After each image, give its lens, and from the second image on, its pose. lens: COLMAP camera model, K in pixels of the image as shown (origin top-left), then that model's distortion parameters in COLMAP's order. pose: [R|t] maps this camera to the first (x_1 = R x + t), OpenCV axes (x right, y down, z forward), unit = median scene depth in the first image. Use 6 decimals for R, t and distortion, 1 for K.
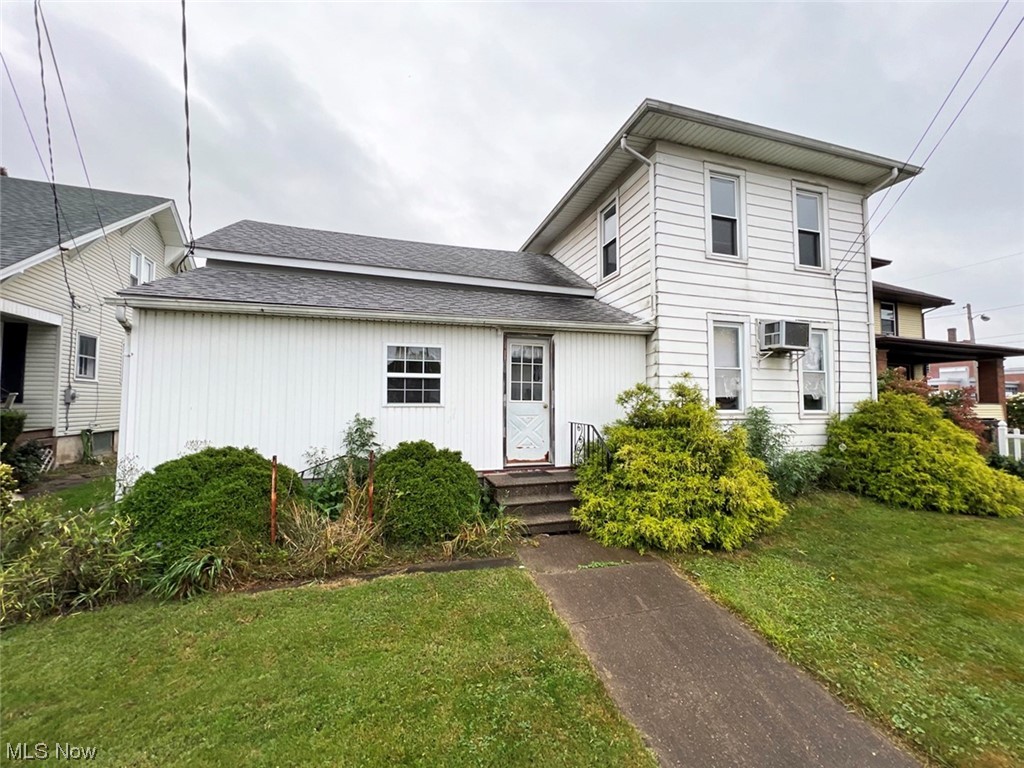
lens RADIAL K [[409.4, 0, 508.5], [0, 409.4, 383.4], [0, 0, 1]] dist [0.001888, -0.000315]
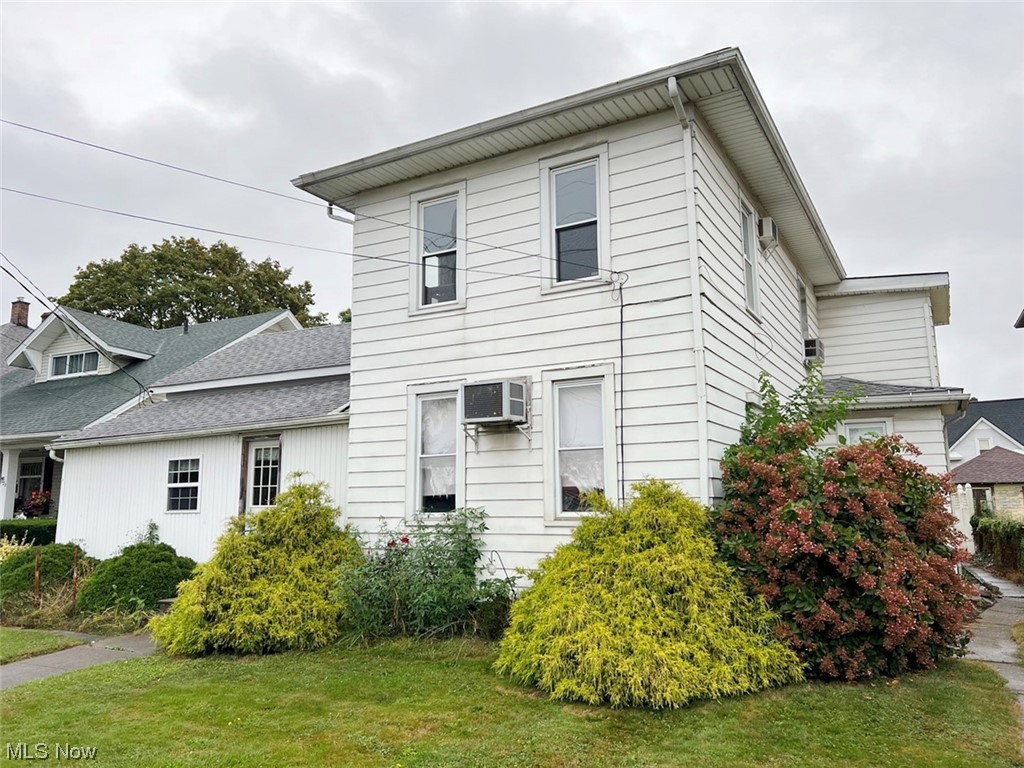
lens RADIAL K [[765.5, 0, 512.2], [0, 765.5, 385.9], [0, 0, 1]] dist [0.047385, -0.000697]
pose [[0.688710, -0.124523, -0.714263, 1.777899], [0.050439, 0.990983, -0.124132, 0.018285], [0.723280, 0.049464, 0.688781, 0.156982]]
